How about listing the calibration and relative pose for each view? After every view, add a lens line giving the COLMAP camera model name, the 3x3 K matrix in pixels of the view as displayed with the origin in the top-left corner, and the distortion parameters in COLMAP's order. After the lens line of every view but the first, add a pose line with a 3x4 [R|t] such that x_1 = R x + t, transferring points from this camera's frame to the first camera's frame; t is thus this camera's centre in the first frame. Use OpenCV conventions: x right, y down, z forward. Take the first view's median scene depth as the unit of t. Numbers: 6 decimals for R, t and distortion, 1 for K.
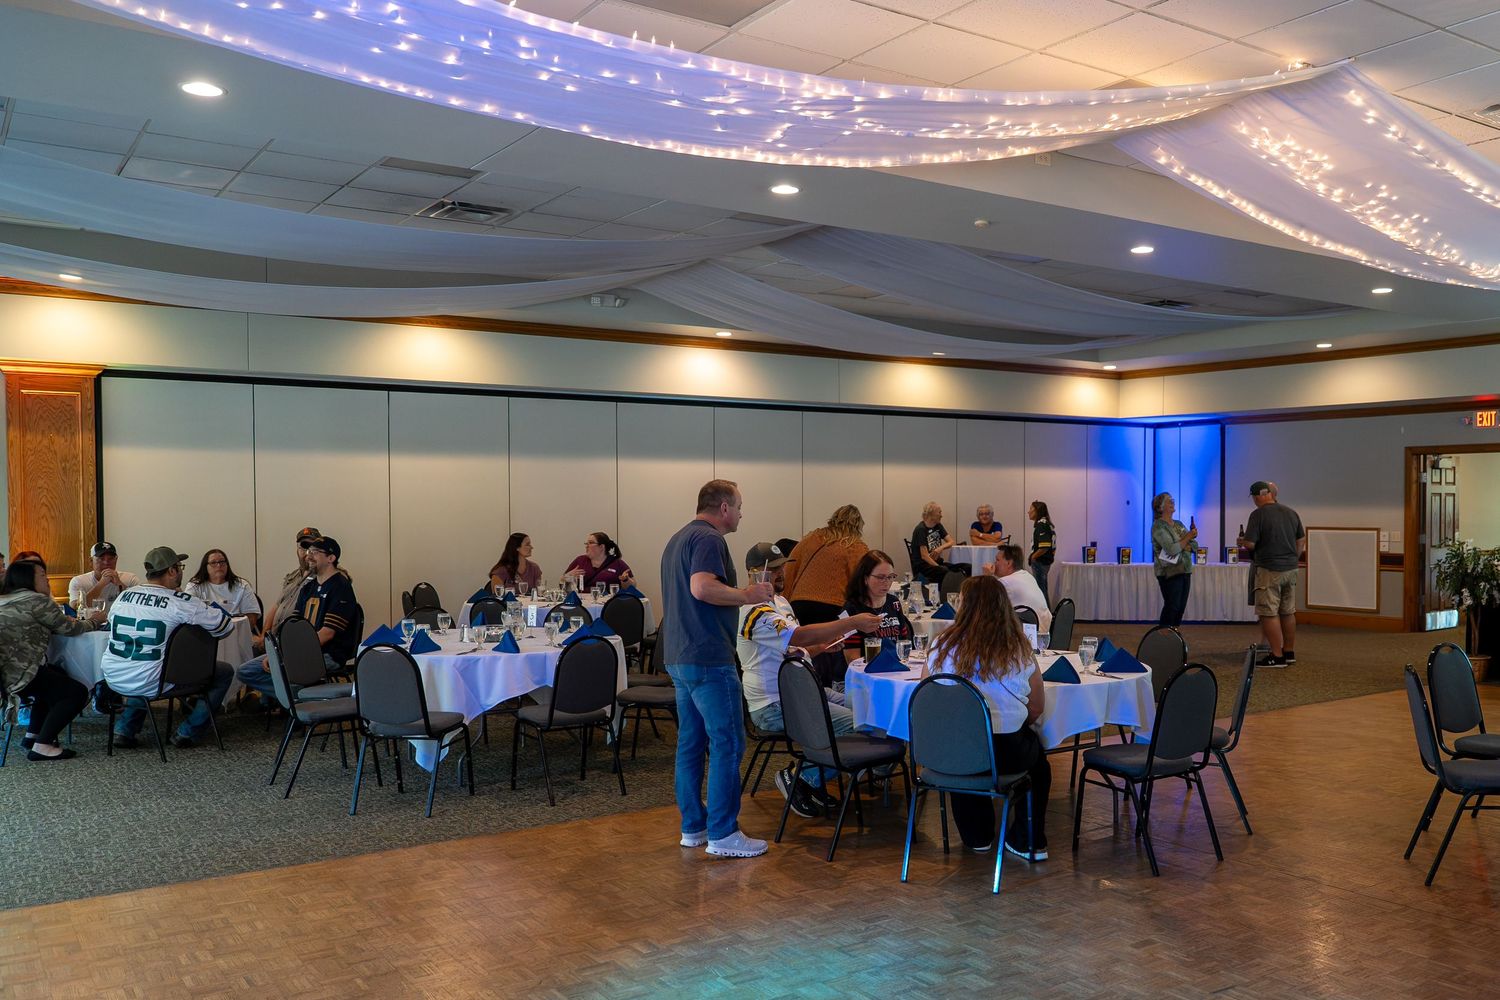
lens RADIAL K [[1258.7, 0, 750.0], [0, 1258.7, 500.0], [0, 0, 1]] dist [-0.004626, 0.001678]
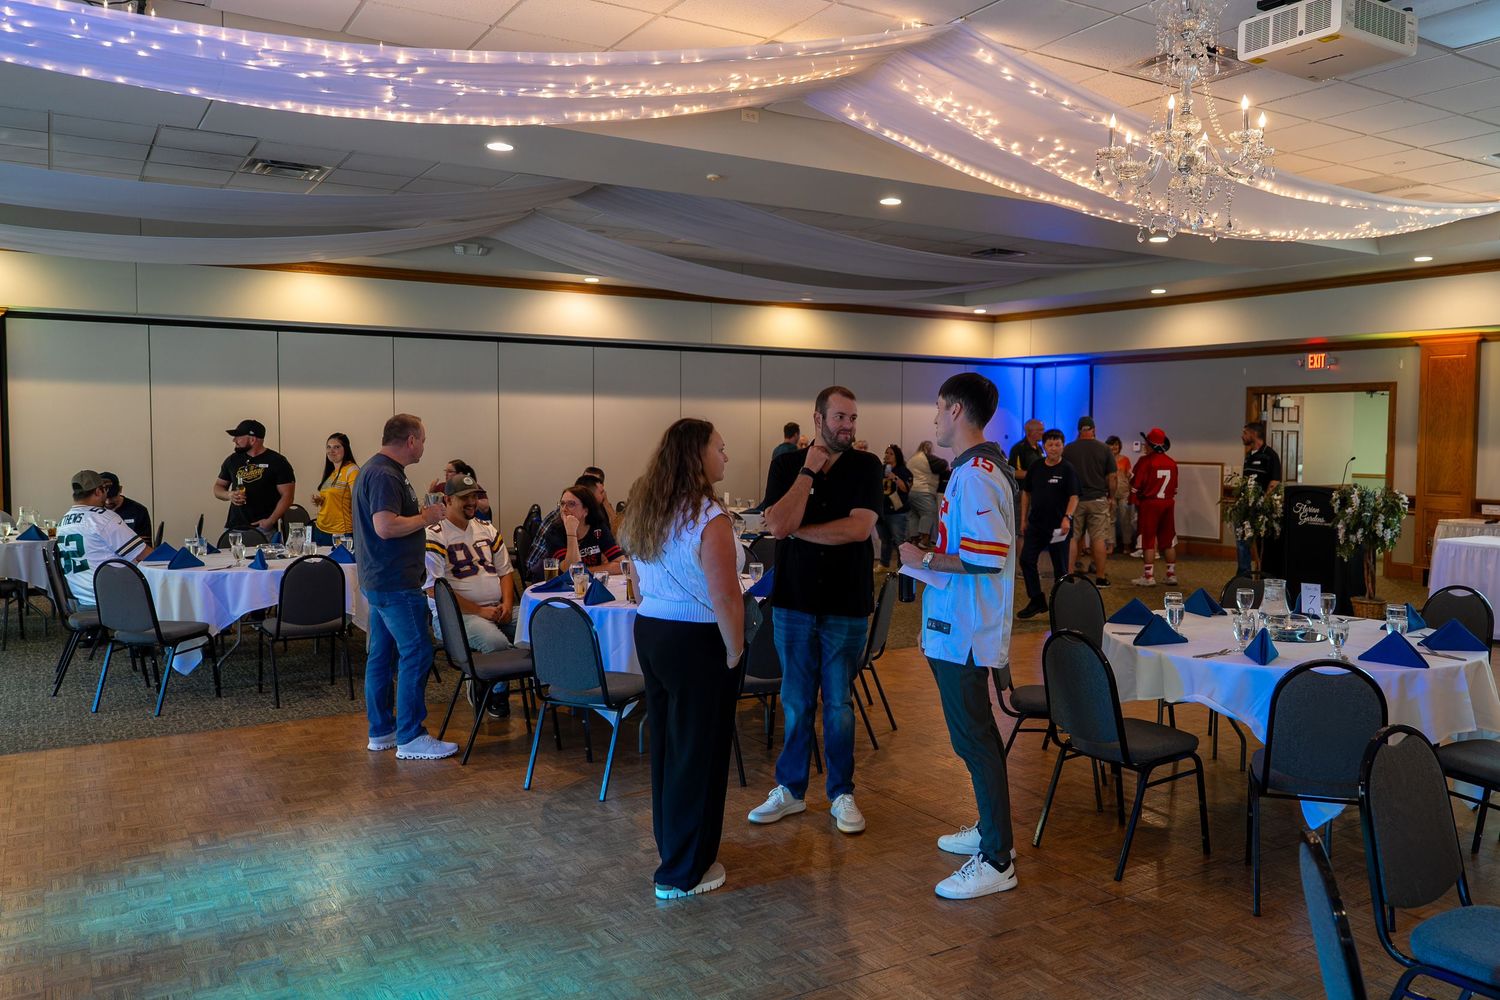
lens RADIAL K [[1144.0, 0, 748.0], [0, 1144.0, 458.0], [0, 0, 1]] dist [-0.003342, -0.001895]
pose [[0.998635, 0.009269, -0.051395, 0.292164], [-0.008029, 0.999673, 0.024284, -0.004359], [0.051604, -0.023838, 0.998383, 0.022573]]
